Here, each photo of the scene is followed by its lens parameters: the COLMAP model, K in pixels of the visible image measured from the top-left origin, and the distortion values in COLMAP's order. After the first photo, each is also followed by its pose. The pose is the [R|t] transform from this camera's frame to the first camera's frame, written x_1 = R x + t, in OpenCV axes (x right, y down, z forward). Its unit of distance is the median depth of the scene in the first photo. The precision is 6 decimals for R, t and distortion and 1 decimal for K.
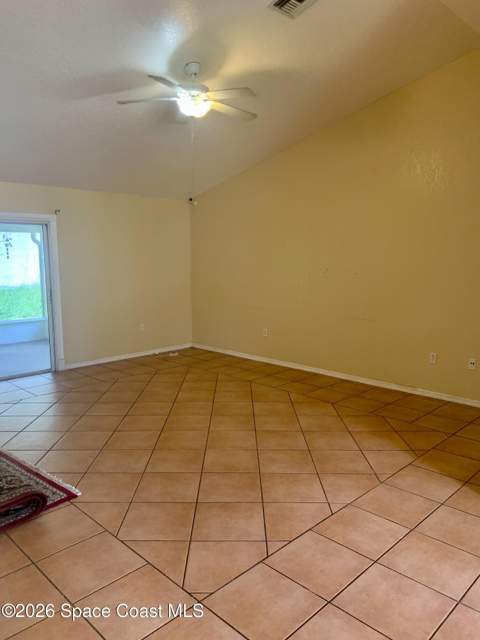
lens RADIAL K [[485.8, 0, 240.0], [0, 485.8, 320.0], [0, 0, 1]] dist [0.111073, -0.202259]
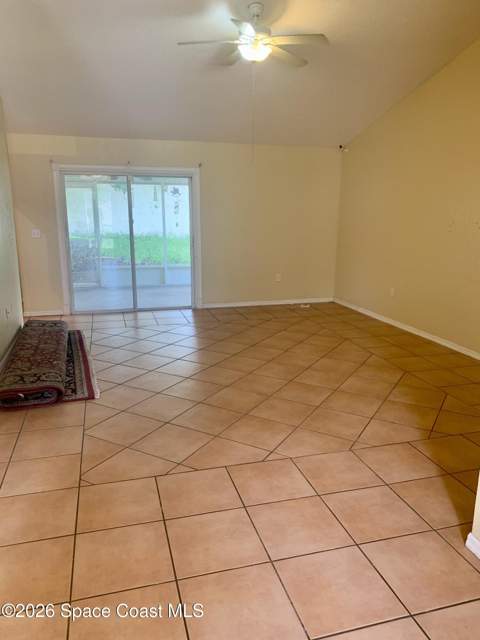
lens RADIAL K [[485.8, 0, 240.0], [0, 485.8, 320.0], [0, 0, 1]] dist [0.111073, -0.202259]
pose [[0.871934, 0.115207, -0.475877, 0.274033], [-0.074571, 0.991832, 0.103482, 0.004962], [0.483911, -0.054743, 0.873403, 0.058342]]
